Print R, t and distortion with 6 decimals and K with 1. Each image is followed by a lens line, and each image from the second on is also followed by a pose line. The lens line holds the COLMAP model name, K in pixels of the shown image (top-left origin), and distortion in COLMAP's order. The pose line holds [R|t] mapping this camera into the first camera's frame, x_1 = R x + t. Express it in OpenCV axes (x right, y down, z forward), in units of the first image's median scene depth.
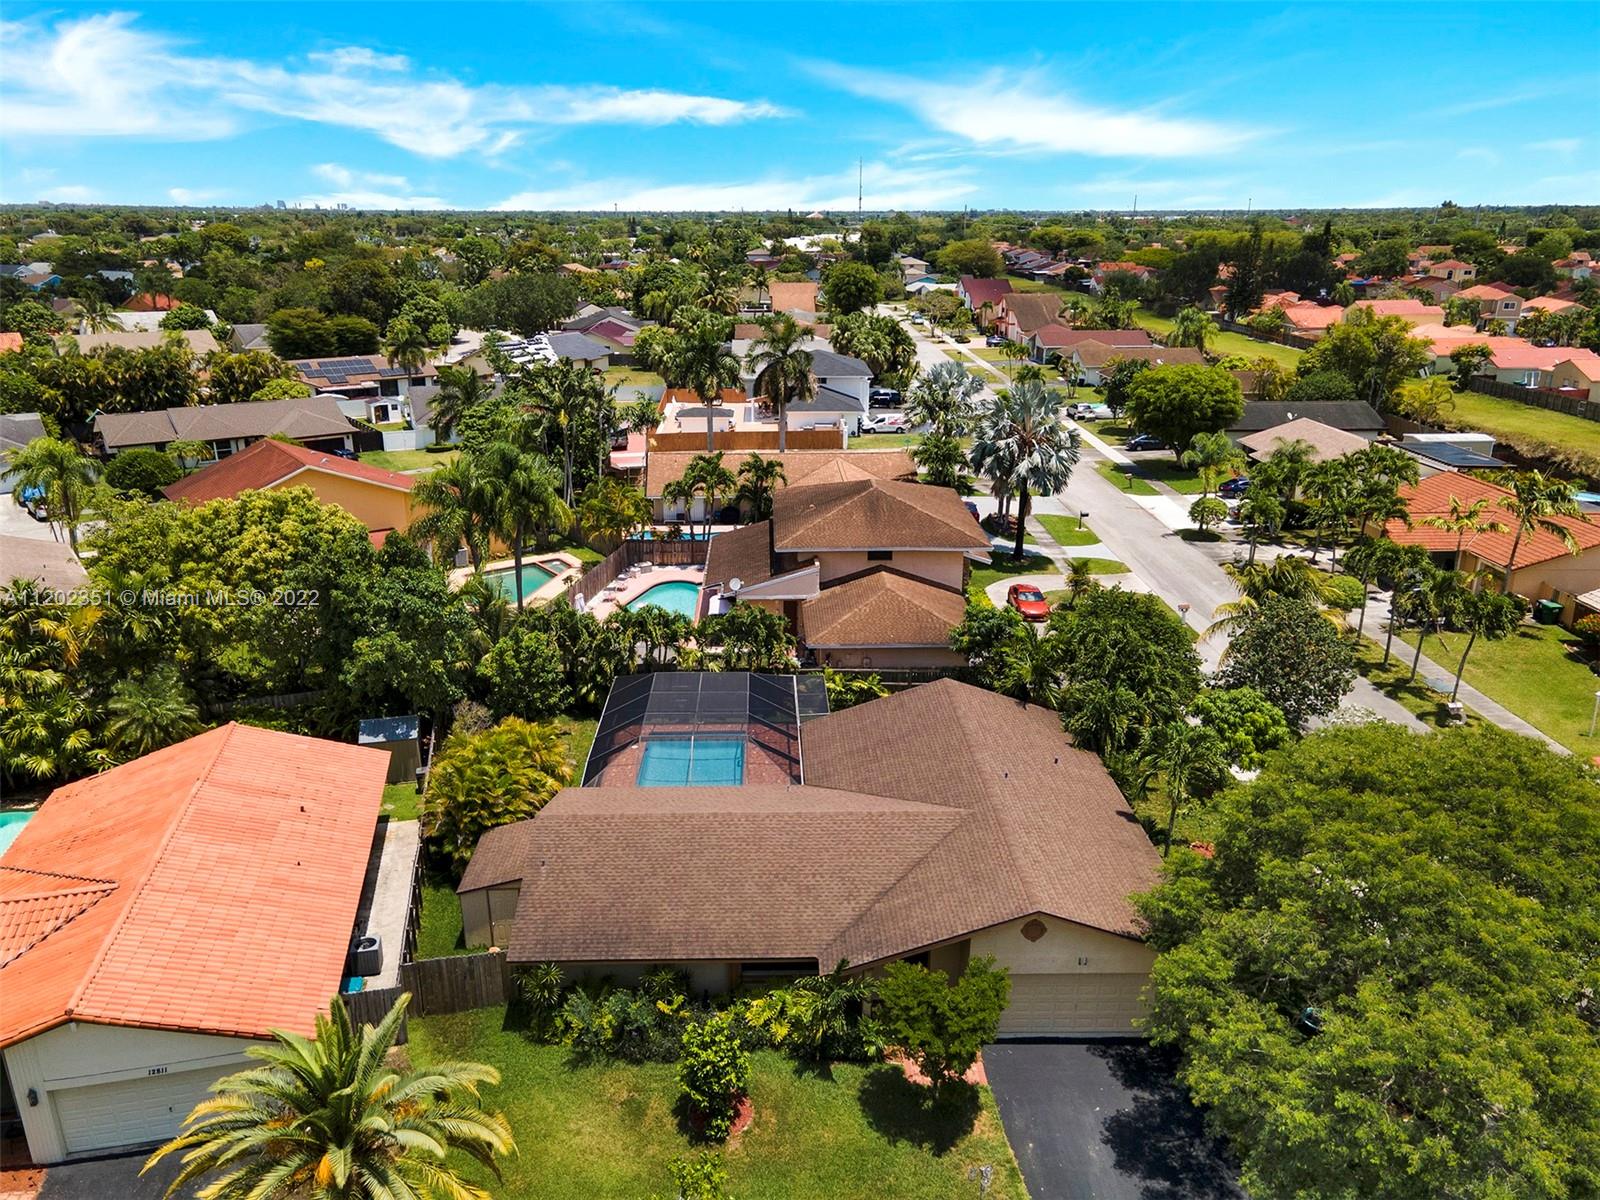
lens RADIAL K [[1186.6, 0, 800.0], [0, 1186.6, 600.0], [0, 0, 1]] dist [0.048898, 0.000010]
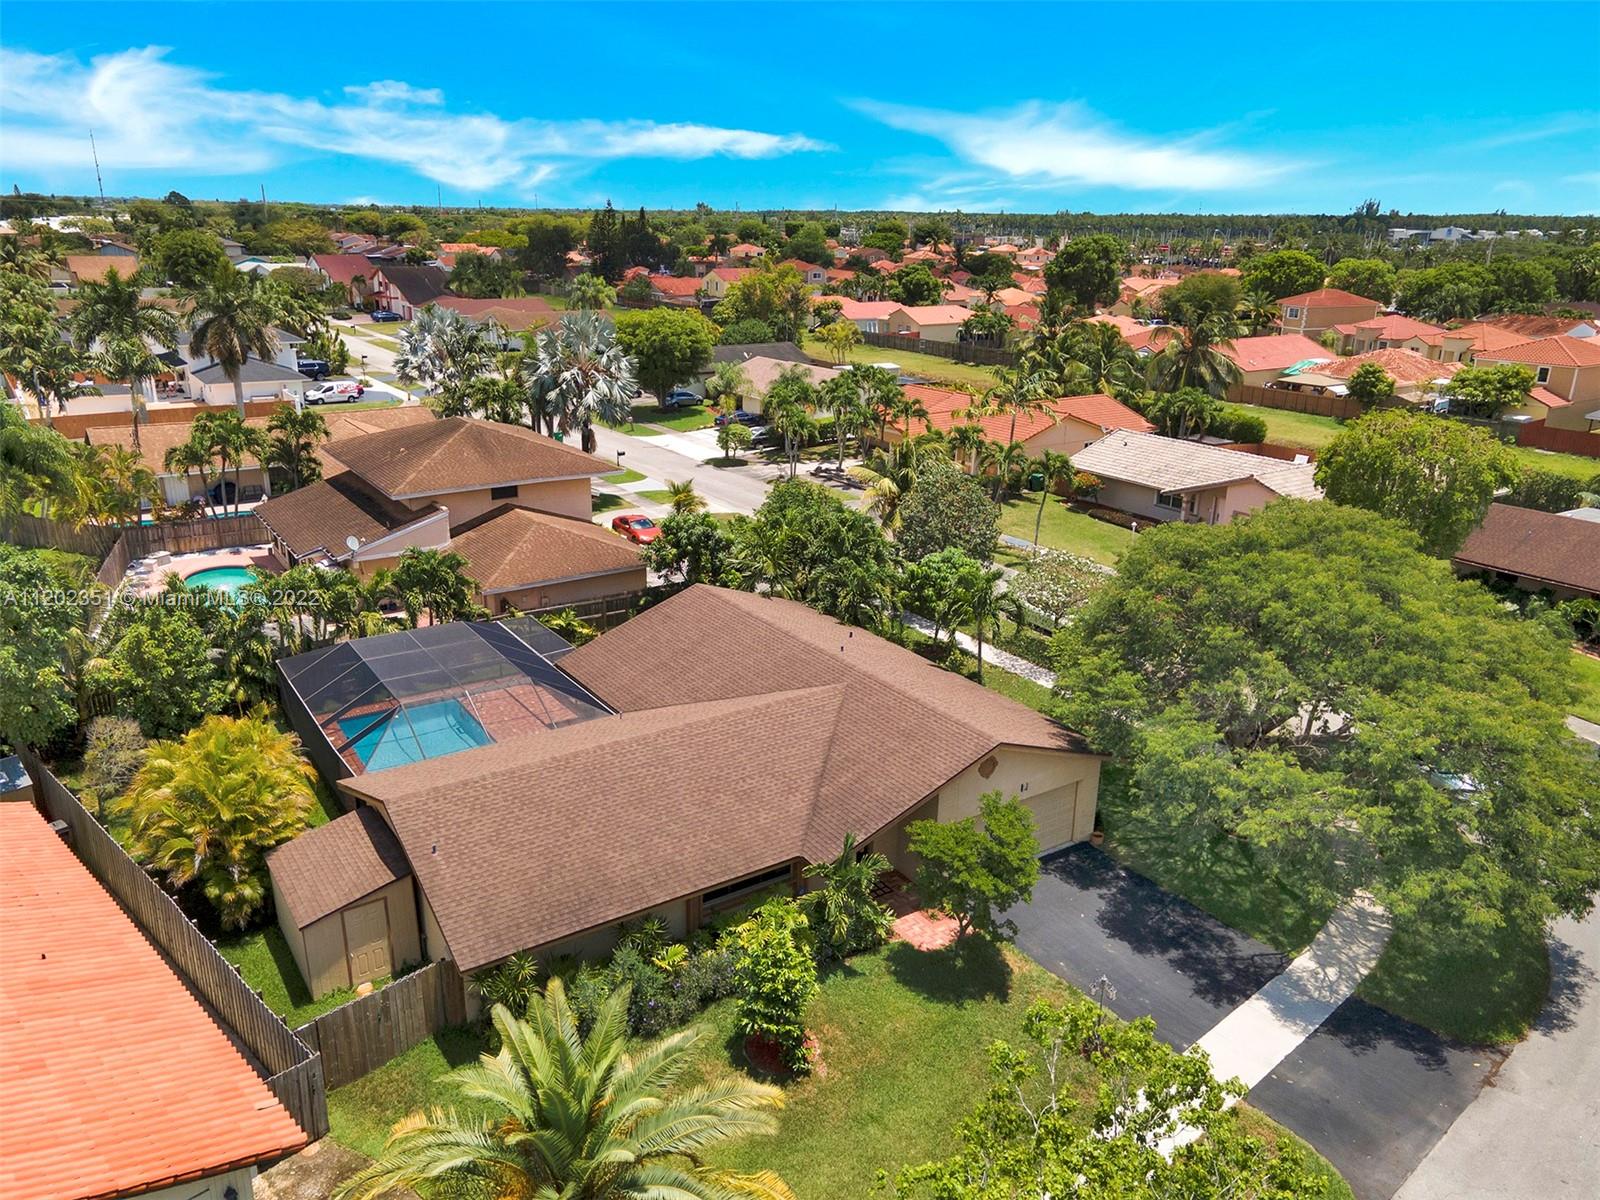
lens RADIAL K [[1175.6, 0, 800.0], [0, 1175.6, 600.0], [0, 0, 1]] dist [0.039704, 0.037047]
pose [[0.844802, -0.161608, 0.510091, -0.214593], [0.160276, 0.985956, 0.046927, 0.036742], [-0.510511, 0.042111, 0.858839, 0.123700]]
